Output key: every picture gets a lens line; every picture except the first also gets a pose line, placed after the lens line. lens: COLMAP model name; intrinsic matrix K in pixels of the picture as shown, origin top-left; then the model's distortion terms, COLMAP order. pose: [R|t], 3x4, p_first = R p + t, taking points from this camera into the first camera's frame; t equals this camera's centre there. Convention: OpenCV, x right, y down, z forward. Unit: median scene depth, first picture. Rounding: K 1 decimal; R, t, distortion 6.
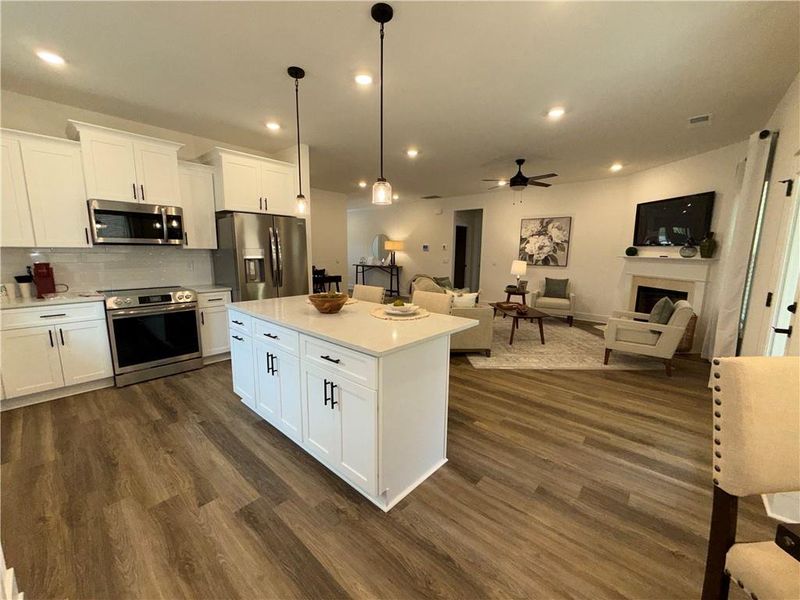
lens RADIAL K [[318.7, 0, 398.7], [0, 318.7, 299.1], [0, 0, 1]] dist [0.001777, -0.000157]
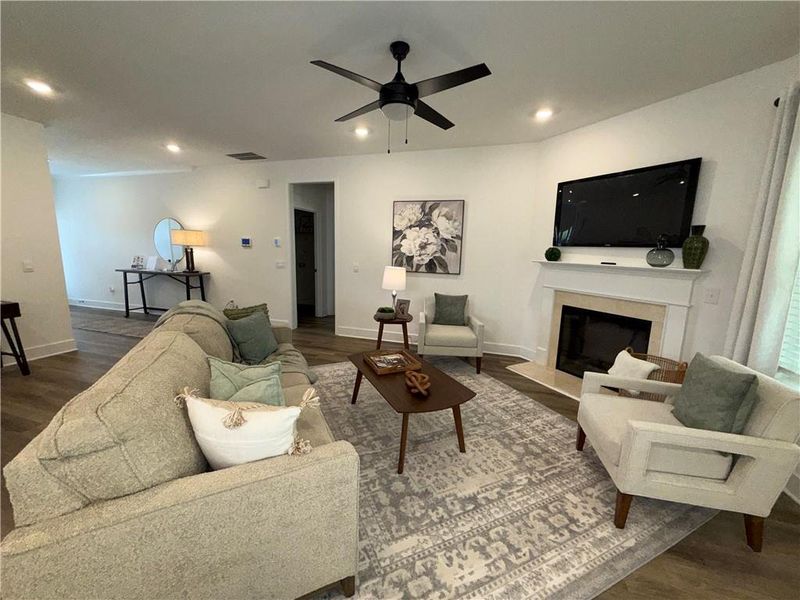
lens RADIAL K [[318.7, 0, 398.7], [0, 318.7, 299.1], [0, 0, 1]] dist [0.001777, -0.000157]
pose [[0.913997, -0.052169, 0.402353, 0.138845], [0.046933, 0.998636, 0.022868, -0.074020], [-0.402997, -0.002018, 0.915199, 0.447076]]
